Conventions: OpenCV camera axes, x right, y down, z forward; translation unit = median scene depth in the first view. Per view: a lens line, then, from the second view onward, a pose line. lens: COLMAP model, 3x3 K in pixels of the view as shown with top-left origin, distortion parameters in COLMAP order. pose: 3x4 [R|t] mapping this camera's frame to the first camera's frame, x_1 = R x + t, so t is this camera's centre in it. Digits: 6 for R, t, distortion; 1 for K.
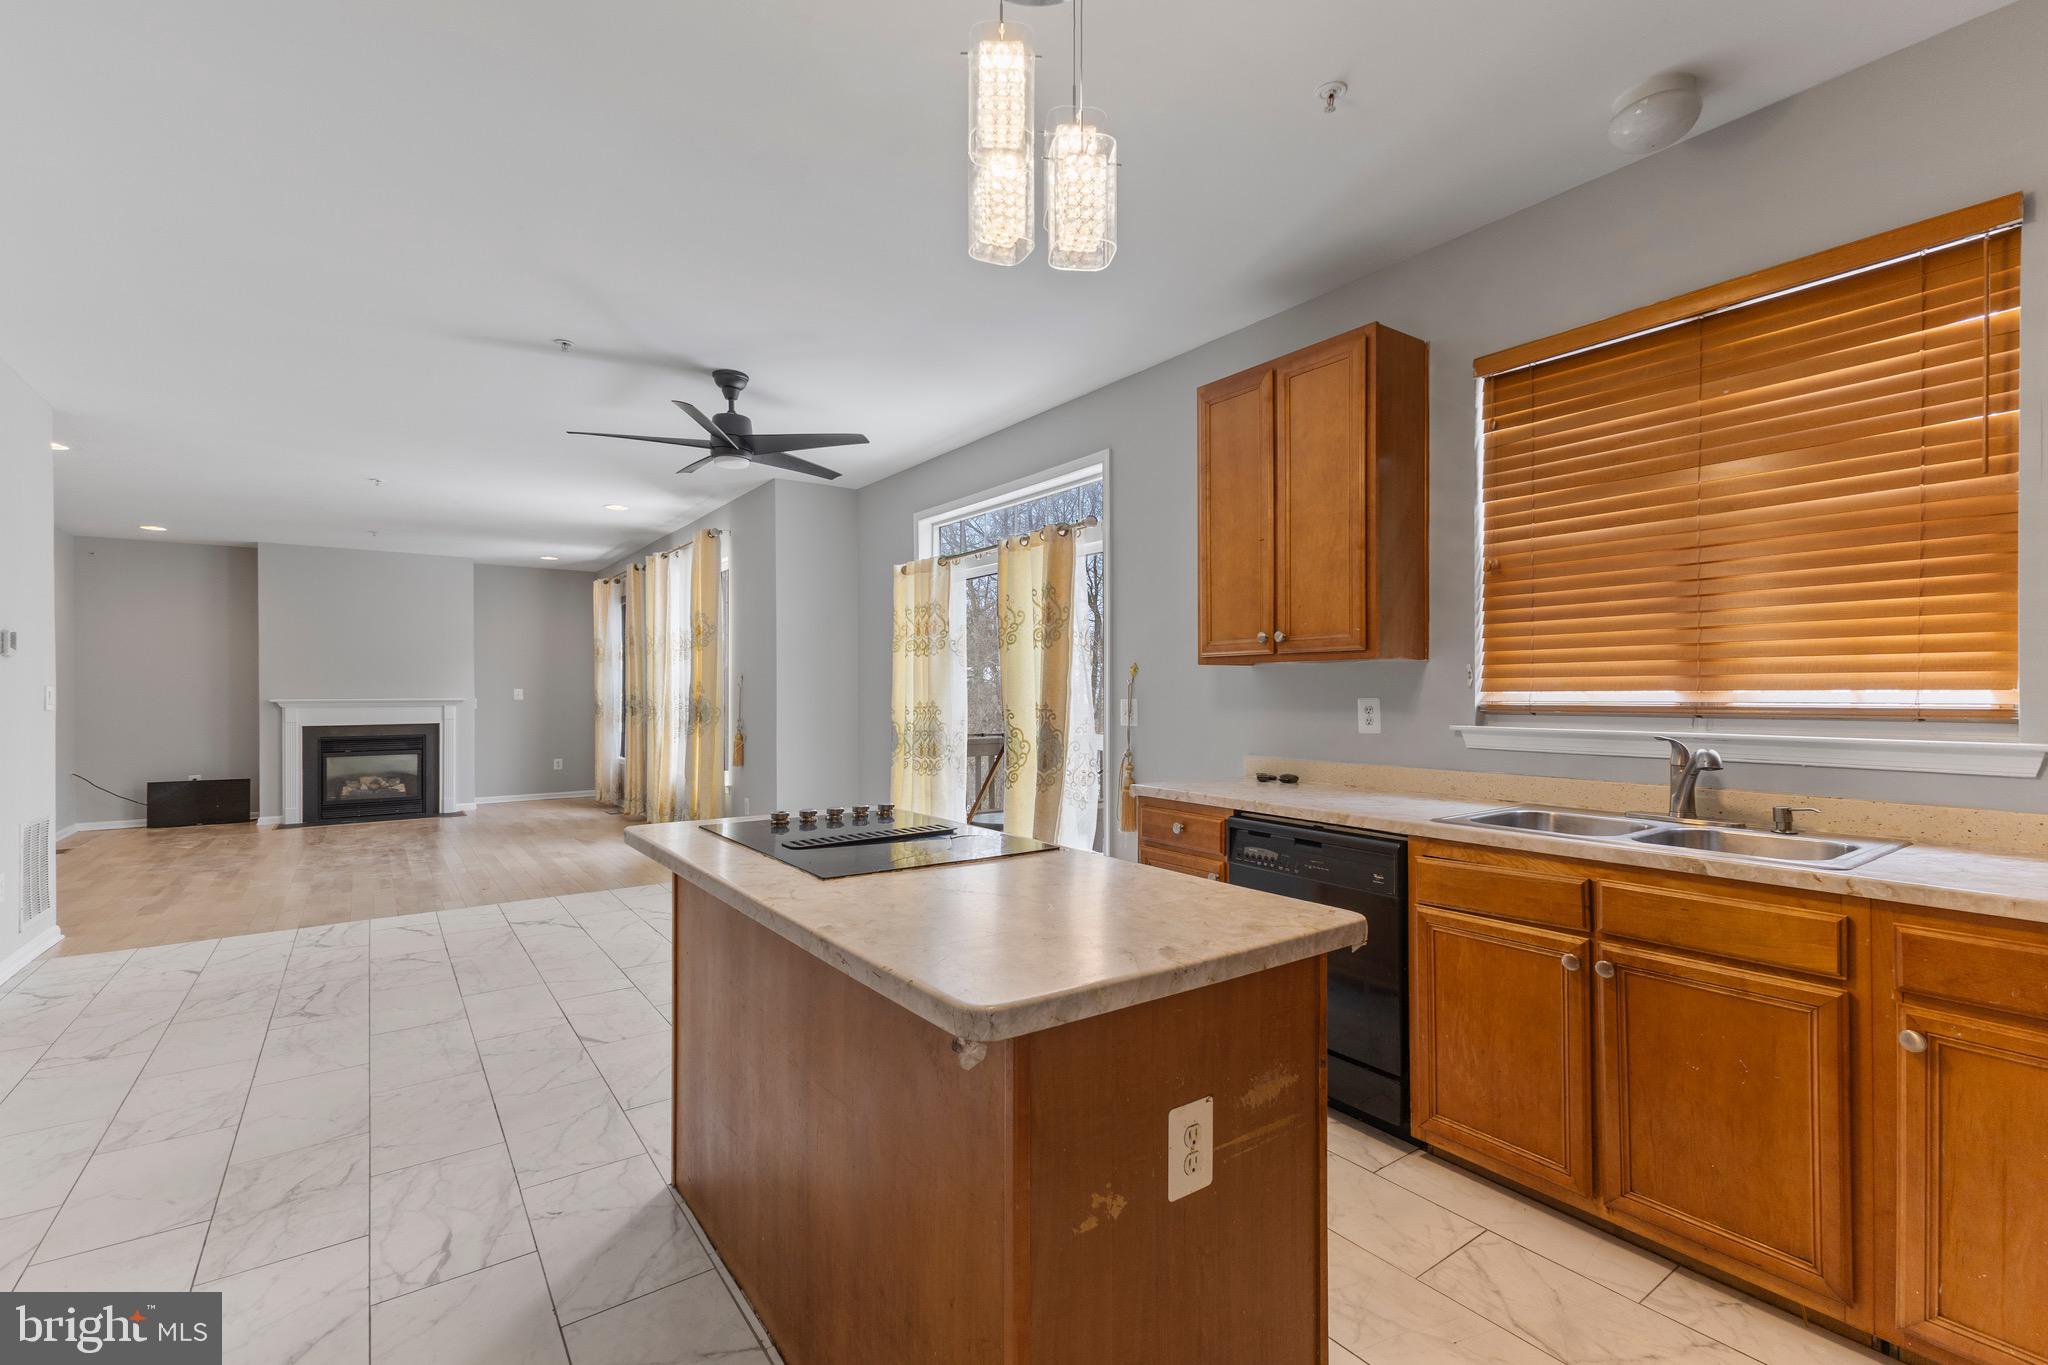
lens RADIAL K [[908.9, 0, 1013.2], [0, 908.9, 687.8], [0, 0, 1]] dist [-0.001733, -0.000052]
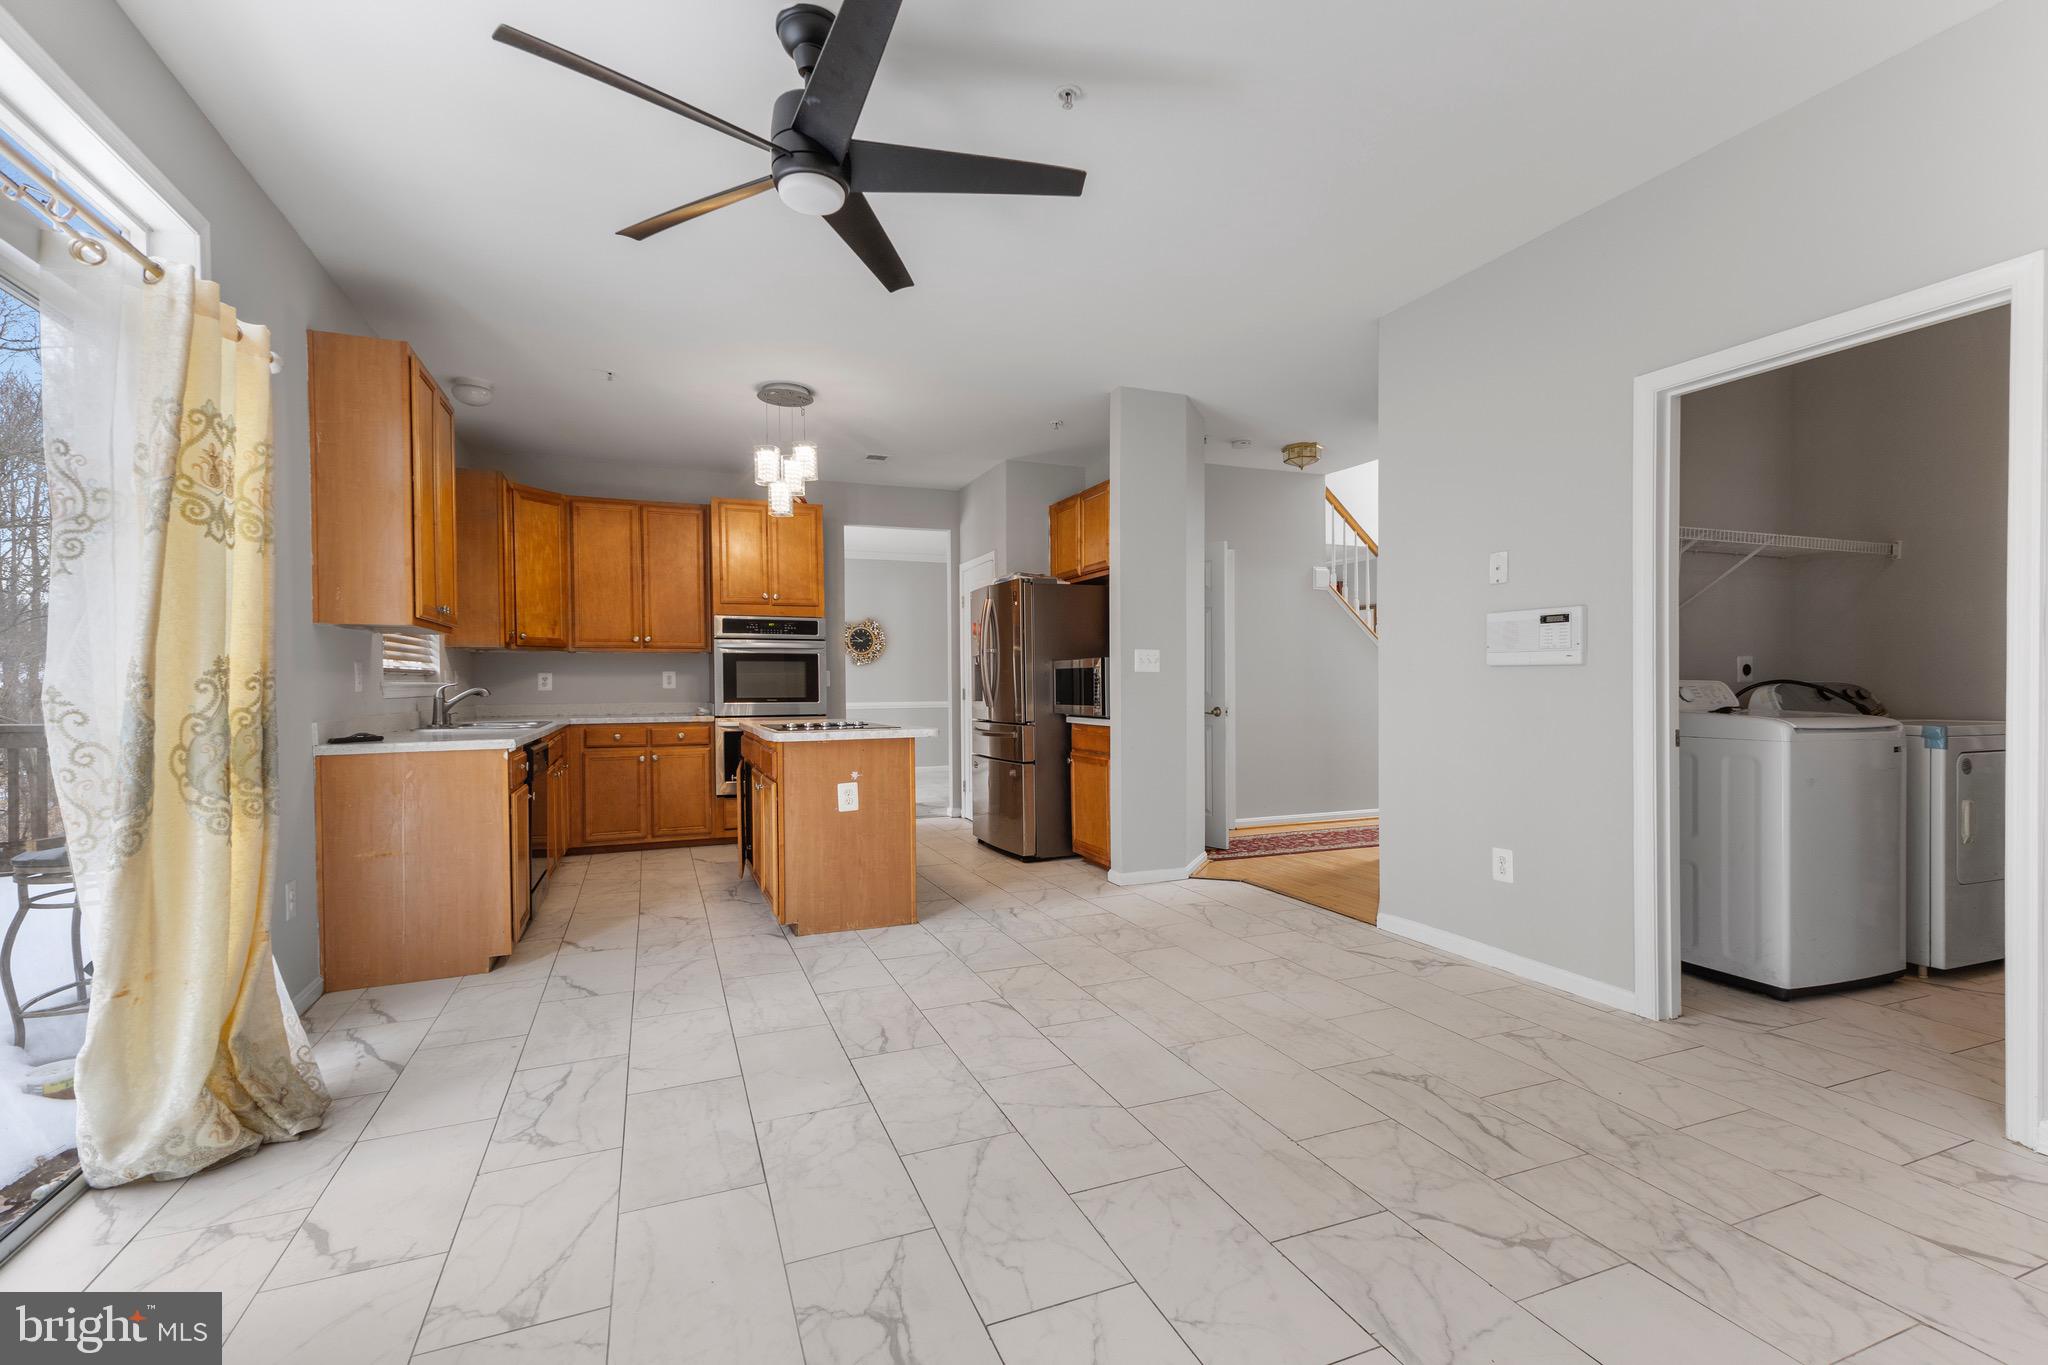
lens RADIAL K [[908.9, 0, 1024.2], [0, 908.9, 687.6], [0, 0, 1]] dist [-0.001733, -0.000052]
pose [[-0.975035, 0.014054, 0.221606, -0.716312], [0.014298, 0.999898, -0.000504, 0.044108], [-0.221591, 0.002677, -0.975136, 1.964296]]
